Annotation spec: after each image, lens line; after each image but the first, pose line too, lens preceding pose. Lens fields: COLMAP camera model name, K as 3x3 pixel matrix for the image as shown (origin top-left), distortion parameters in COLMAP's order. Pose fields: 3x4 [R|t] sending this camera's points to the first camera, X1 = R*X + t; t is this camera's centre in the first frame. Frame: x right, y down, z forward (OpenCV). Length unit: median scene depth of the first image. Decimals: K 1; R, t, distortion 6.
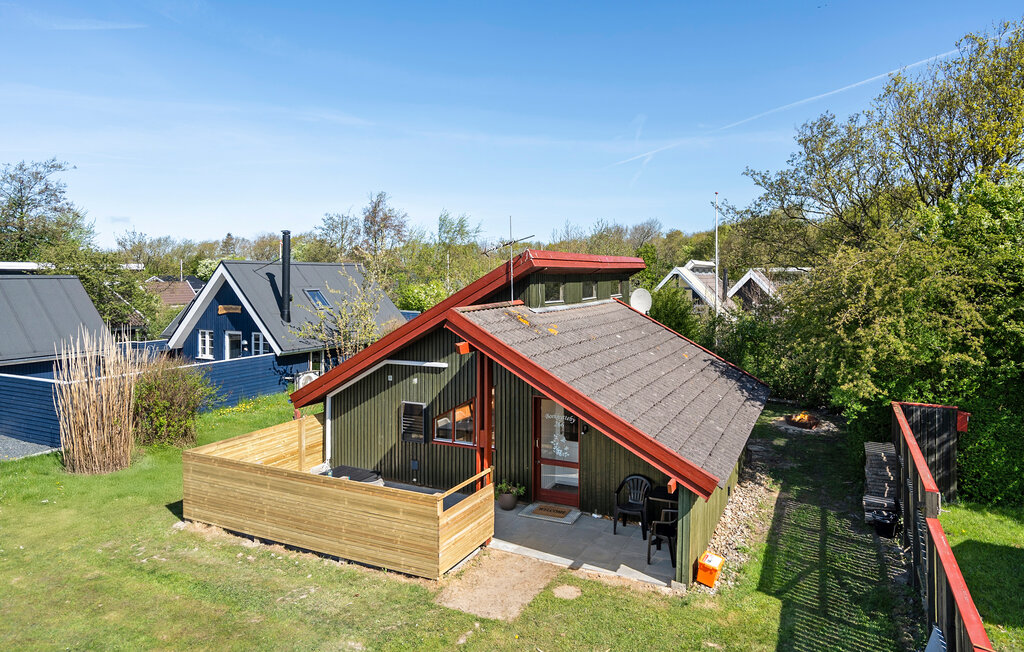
lens RADIAL K [[653.1, 0, 511.4], [0, 653.1, 303.5], [0, 0, 1]] dist [0.000124, 0.000631]
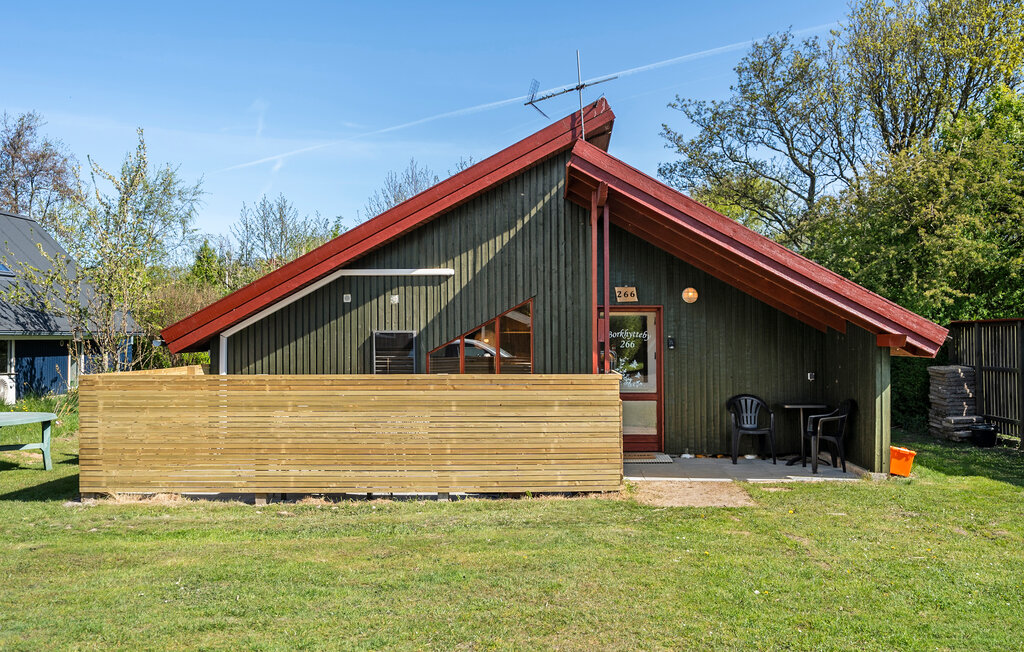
lens RADIAL K [[962.1, 0, 548.9], [0, 962.1, 358.8], [0, 0, 1]] dist [-0.000625, -0.001587]
pose [[0.898465, 0.000653, 0.439045, -0.460420], [0.011124, 0.999644, -0.024251, 0.216247], [-0.438905, 0.026673, 0.898138, 0.059198]]
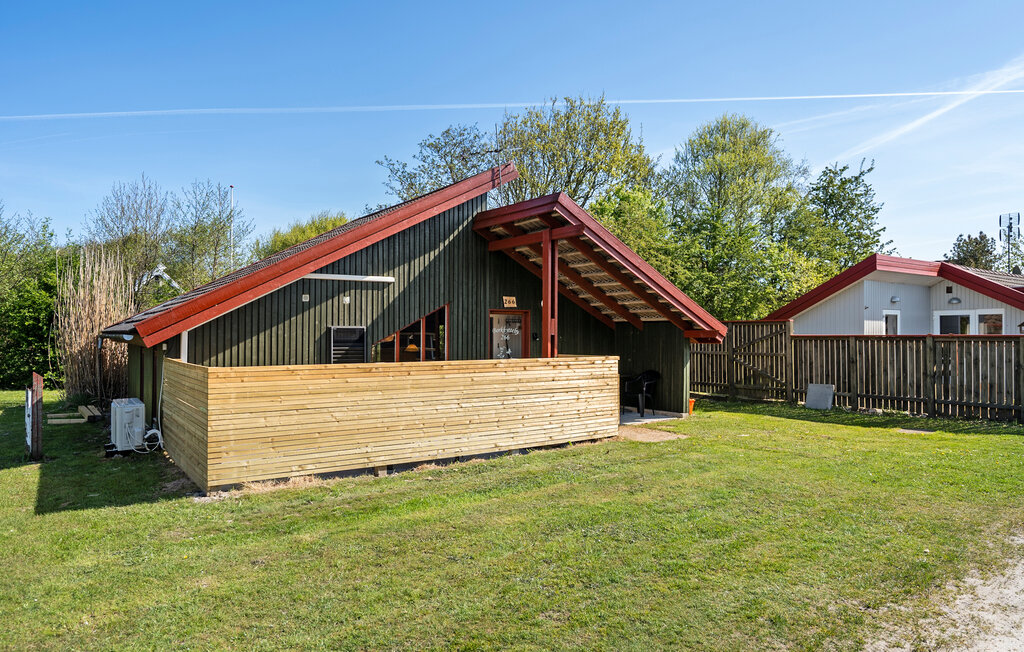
lens RADIAL K [[696.1, 0, 557.8], [0, 696.1, 326.9], [0, 0, 1]] dist [-0.036182, 0.000461]
pose [[0.415143, 0.022407, 0.909480, -0.851031], [0.040298, 0.998263, -0.042989, 0.208843], [-0.908863, 0.054497, 0.413519, 0.446366]]
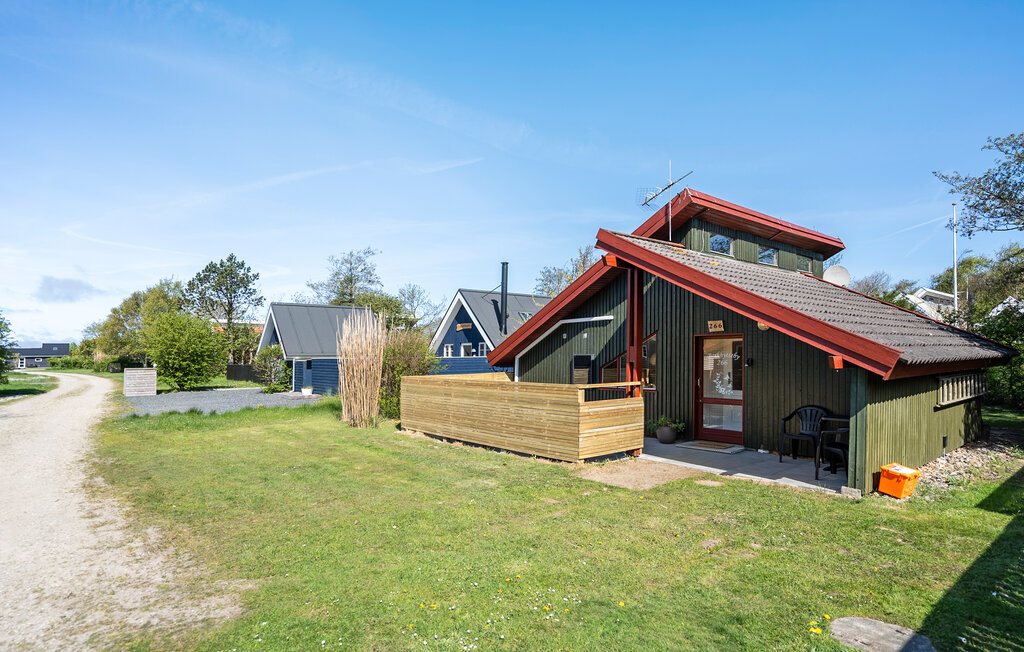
lens RADIAL K [[529.9, 0, 460.5], [0, 529.9, 357.3], [0, 0, 1]] dist [0.001541, 0.000413]
pose [[0.893815, 0.002429, -0.448430, 0.075201], [-0.018947, 0.999297, -0.032353, 0.200988], [0.448036, 0.037414, 0.893232, 0.090762]]
